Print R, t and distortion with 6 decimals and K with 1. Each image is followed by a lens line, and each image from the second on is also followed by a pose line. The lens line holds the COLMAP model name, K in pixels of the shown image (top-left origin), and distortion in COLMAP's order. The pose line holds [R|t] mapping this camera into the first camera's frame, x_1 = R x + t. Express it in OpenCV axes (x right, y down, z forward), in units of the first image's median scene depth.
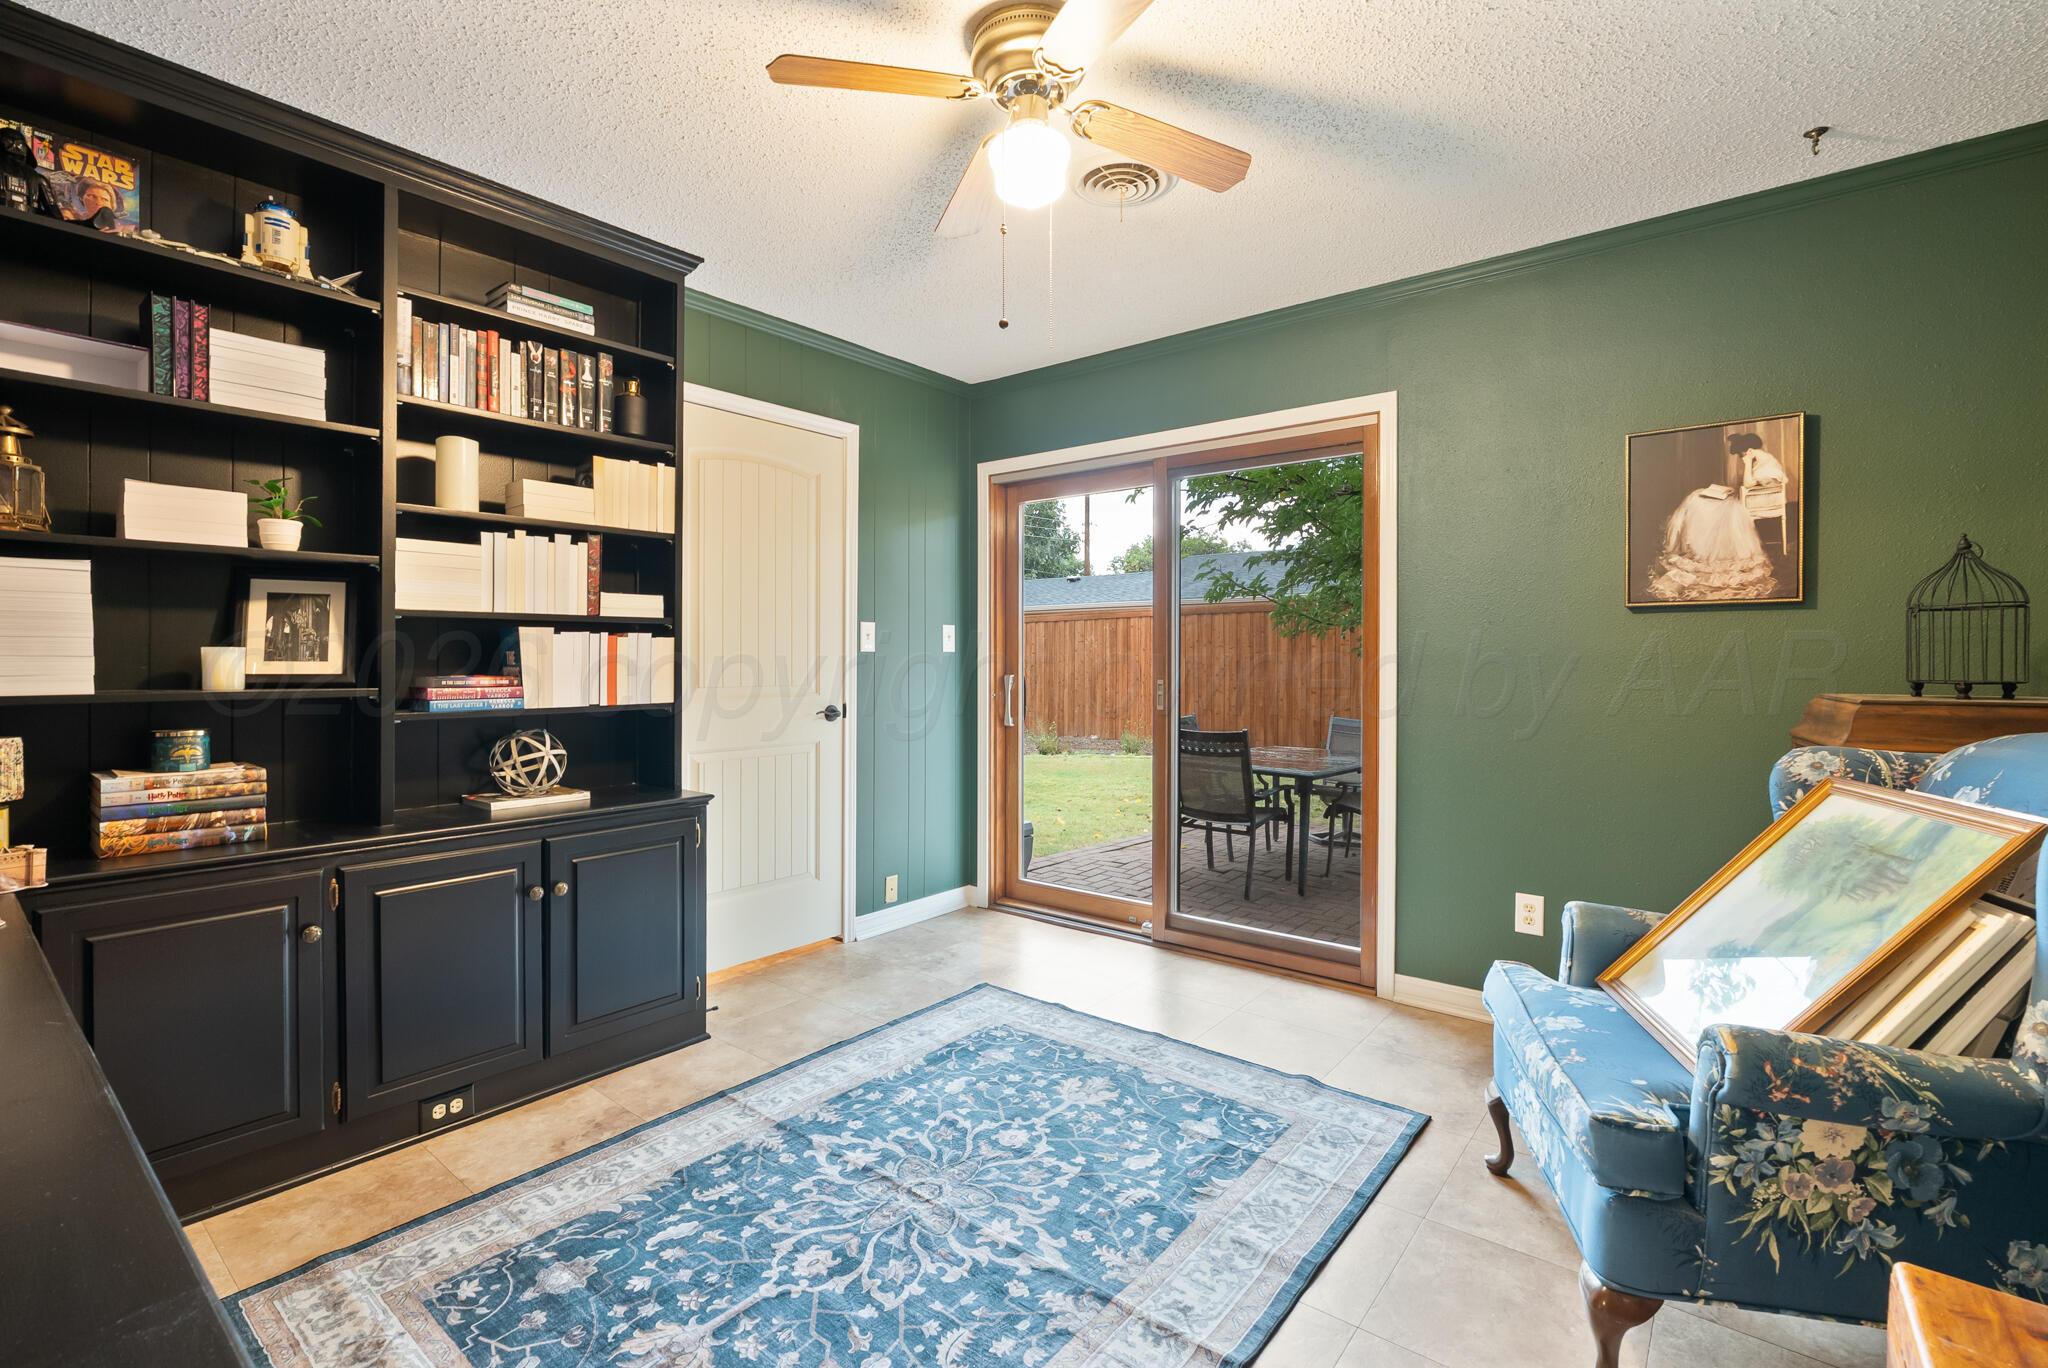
lens RADIAL K [[917.0, 0, 1018.6], [0, 917.0, 668.0], [0, 0, 1]] dist [-0.014028, 0.003408]
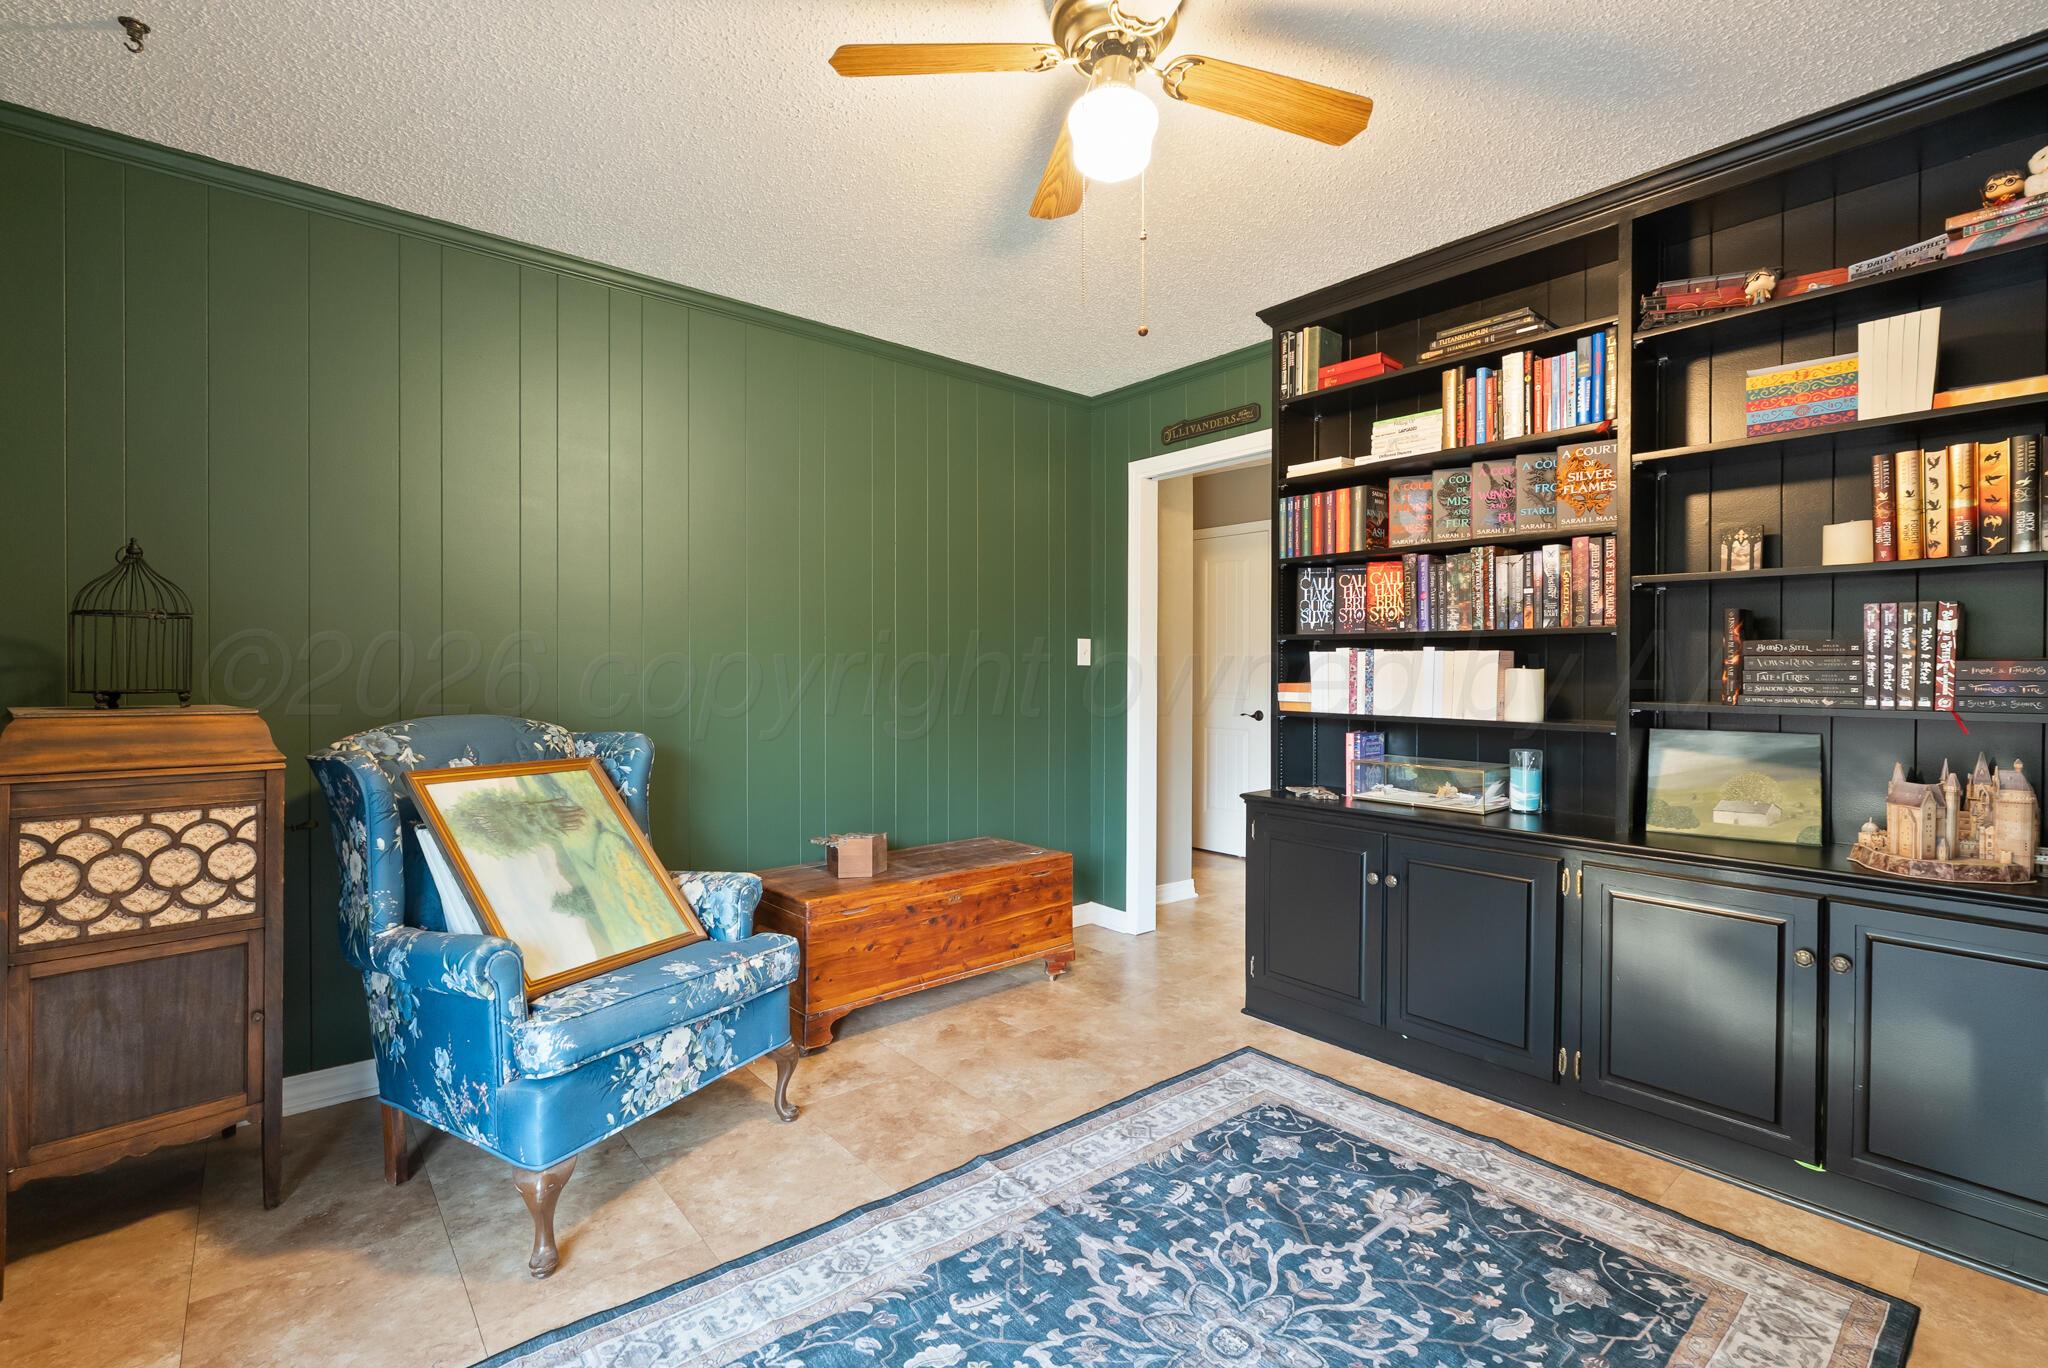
lens RADIAL K [[917.0, 0, 1015.6], [0, 917.0, 673.1], [0, 0, 1]] dist [-0.014028, 0.003408]
pose [[-0.980209, -0.007224, 0.197835, -0.080069], [-0.003153, 0.999777, 0.020885, -0.032114], [-0.197942, 0.019847, -0.980013, 2.022012]]
